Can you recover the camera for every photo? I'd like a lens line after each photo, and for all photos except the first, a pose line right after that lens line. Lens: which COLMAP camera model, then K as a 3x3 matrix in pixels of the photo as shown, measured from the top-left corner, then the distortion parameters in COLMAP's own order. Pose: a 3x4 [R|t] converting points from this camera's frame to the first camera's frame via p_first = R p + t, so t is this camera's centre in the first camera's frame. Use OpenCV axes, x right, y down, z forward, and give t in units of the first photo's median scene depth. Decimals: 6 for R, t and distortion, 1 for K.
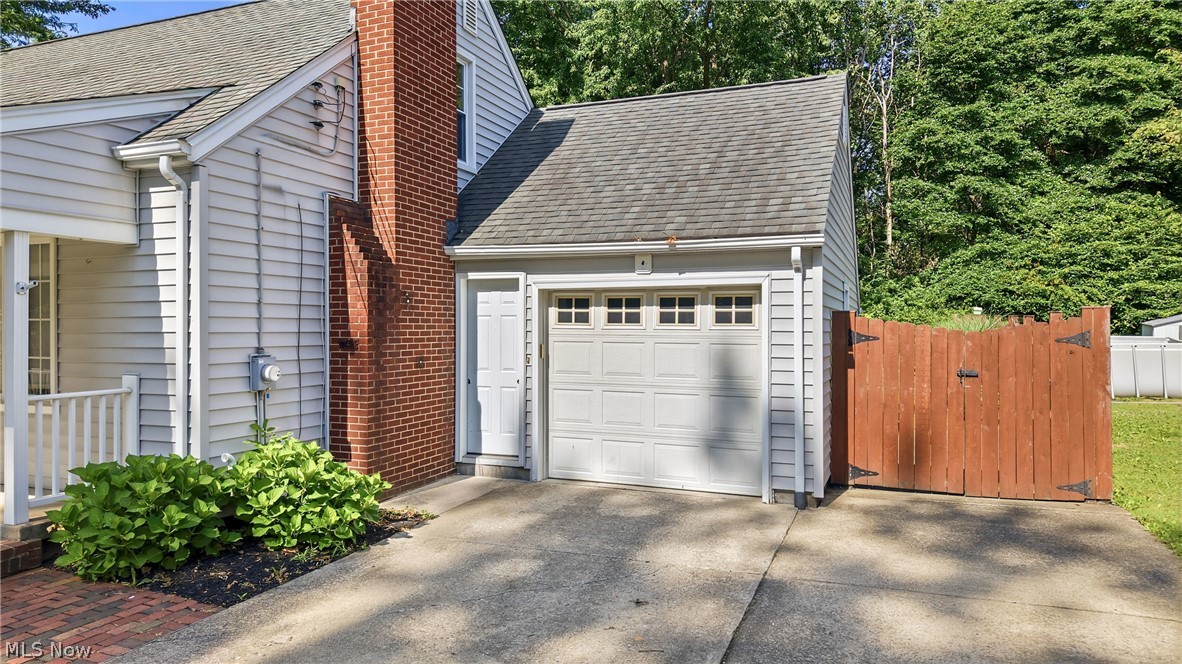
lens RADIAL K [[773.5, 0, 592.1], [0, 773.5, 319.3], [0, 0, 1]] dist [0.031694, -0.011997]
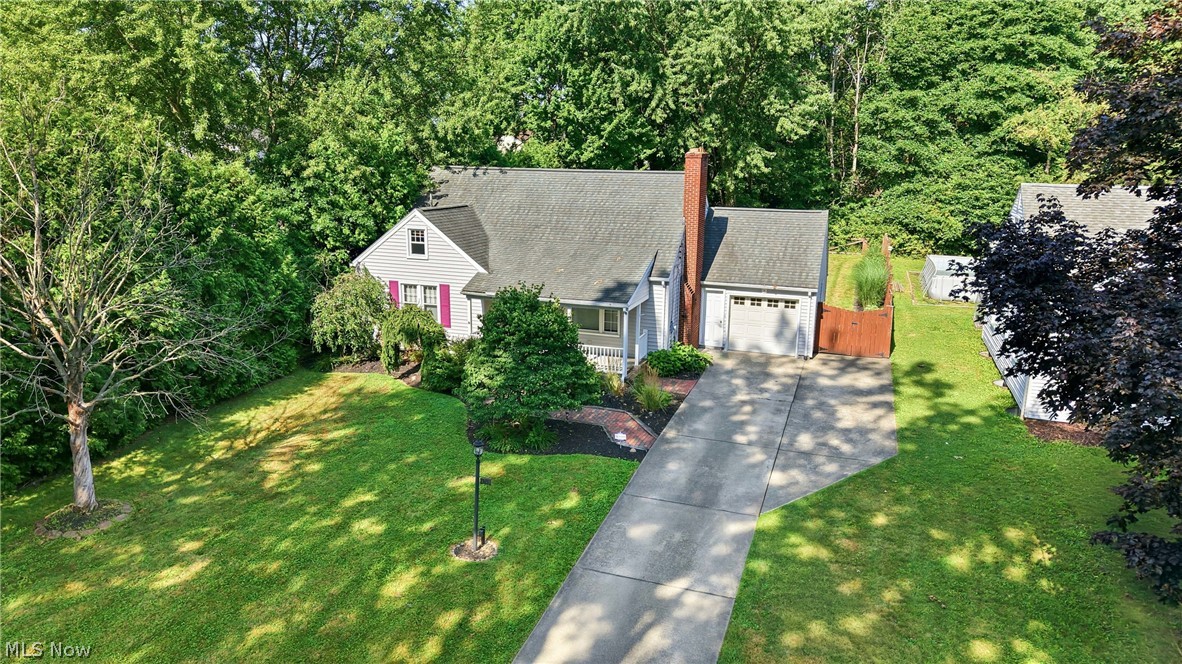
lens RADIAL K [[773.5, 0, 582.3], [0, 773.5, 340.1], [0, 0, 1]] dist [0.031694, -0.011997]
pose [[0.999636, -0.006059, 0.026286, -0.224465], [-0.000601, 0.969204, 0.246259, -0.189613], [-0.026968, -0.246185, 0.968848, -0.639200]]
